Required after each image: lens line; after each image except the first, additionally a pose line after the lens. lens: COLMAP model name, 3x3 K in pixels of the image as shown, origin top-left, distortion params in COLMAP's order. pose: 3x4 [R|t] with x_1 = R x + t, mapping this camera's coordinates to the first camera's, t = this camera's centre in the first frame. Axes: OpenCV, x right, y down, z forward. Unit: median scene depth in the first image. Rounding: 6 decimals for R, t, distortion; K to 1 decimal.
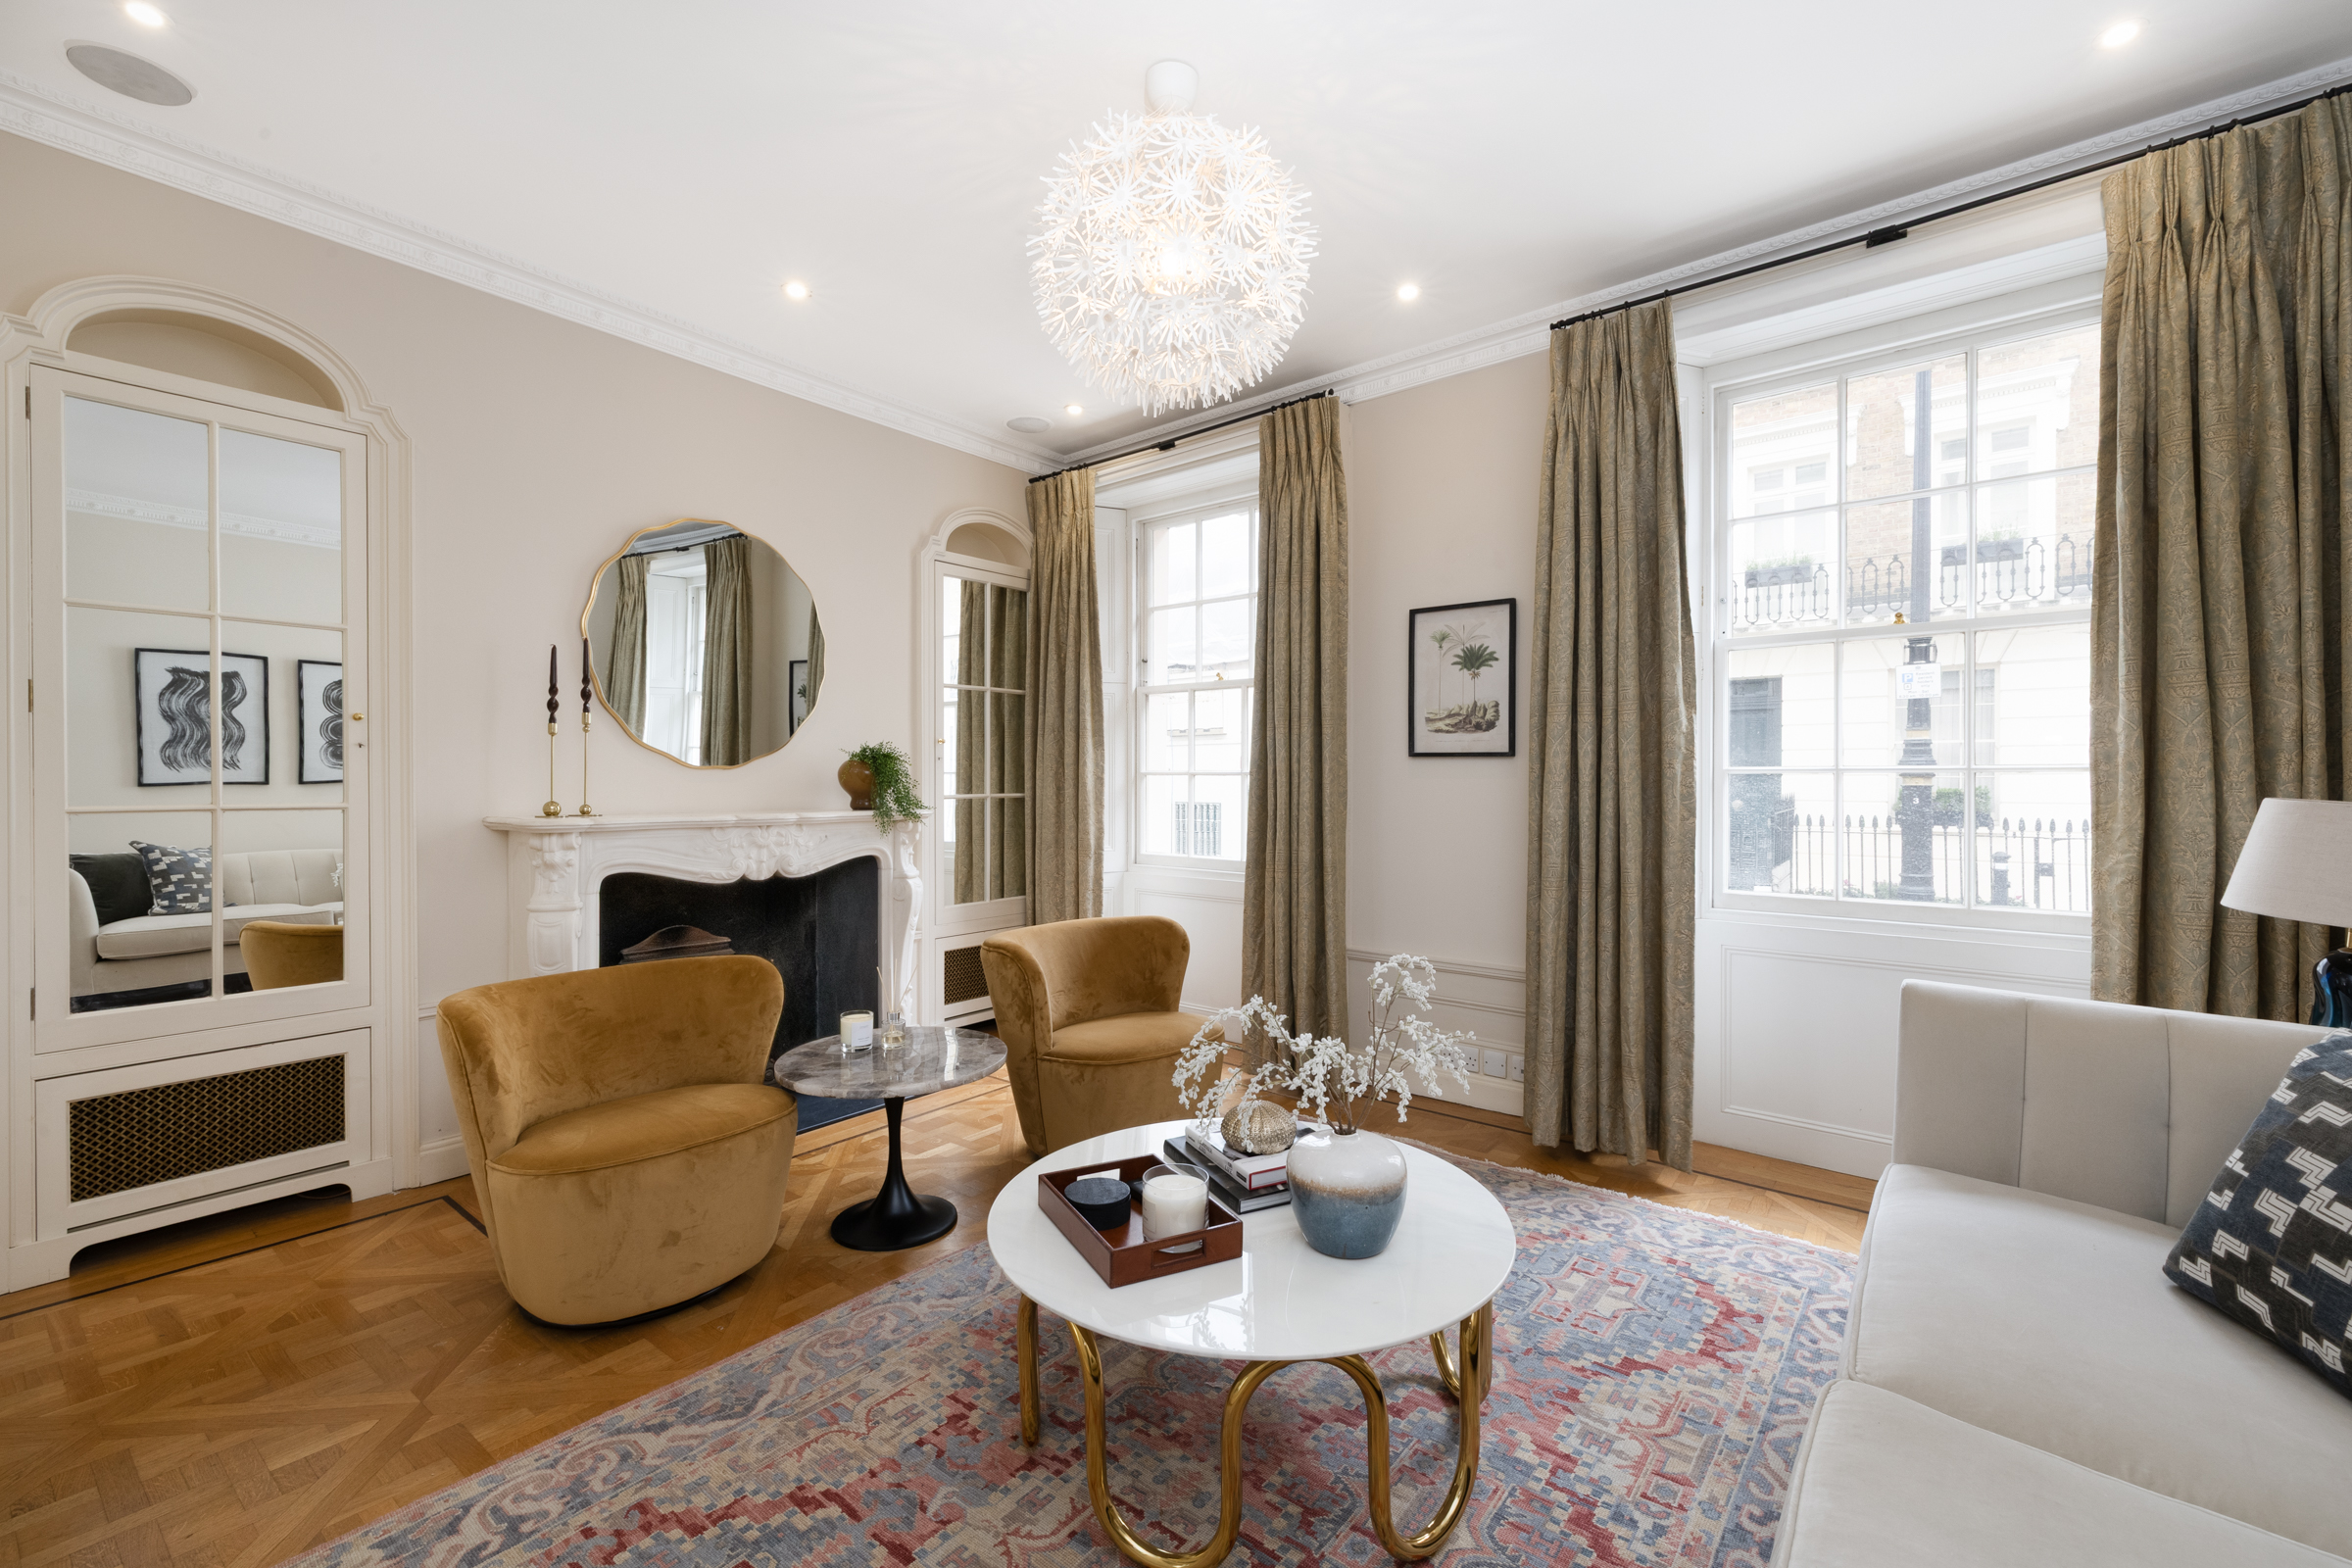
lens RADIAL K [[999.5, 0, 1175.5], [0, 999.5, 781.3], [0, 0, 1]] dist [0.018010, 0.000516]
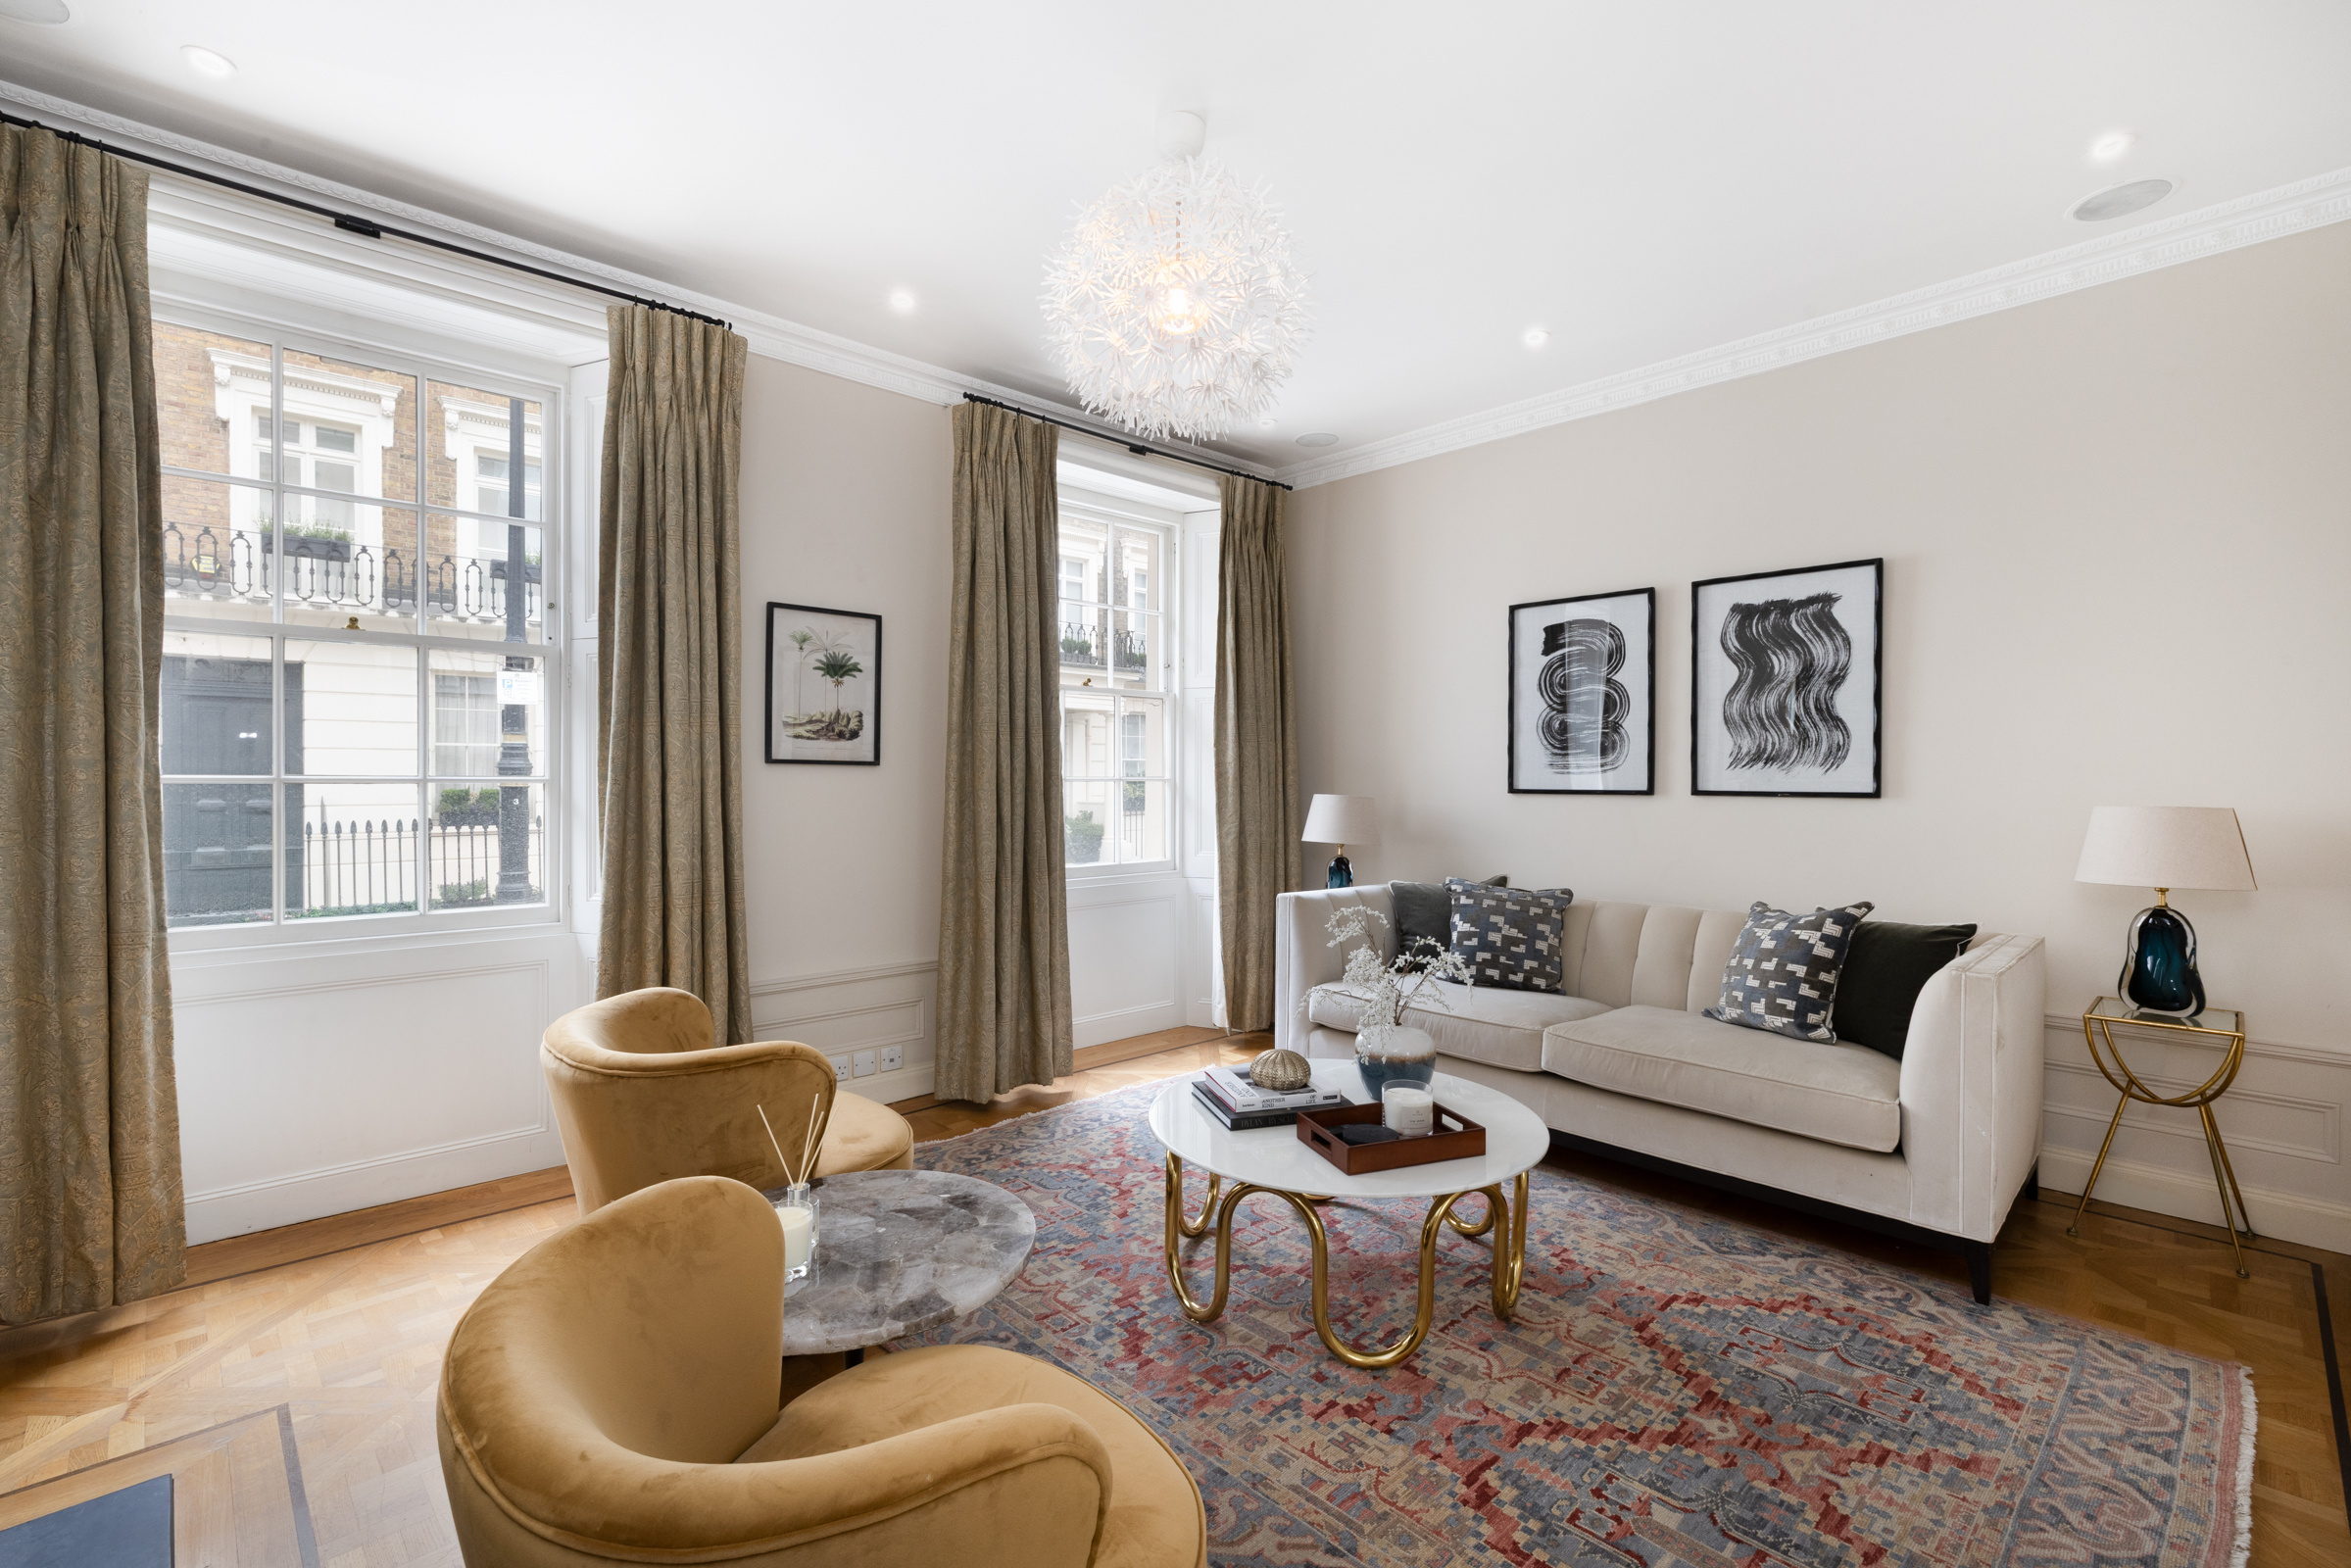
lens RADIAL K [[999.1, 0, 1176.5], [0, 999.1, 786.9], [0, 0, 1]] dist [0.018010, 0.000516]
pose [[0.145423, -0.008058, 0.989337, -0.641743], [0.003137, 0.999966, 0.007684, -0.009091], [-0.989365, 0.001986, 0.145443, 0.521418]]
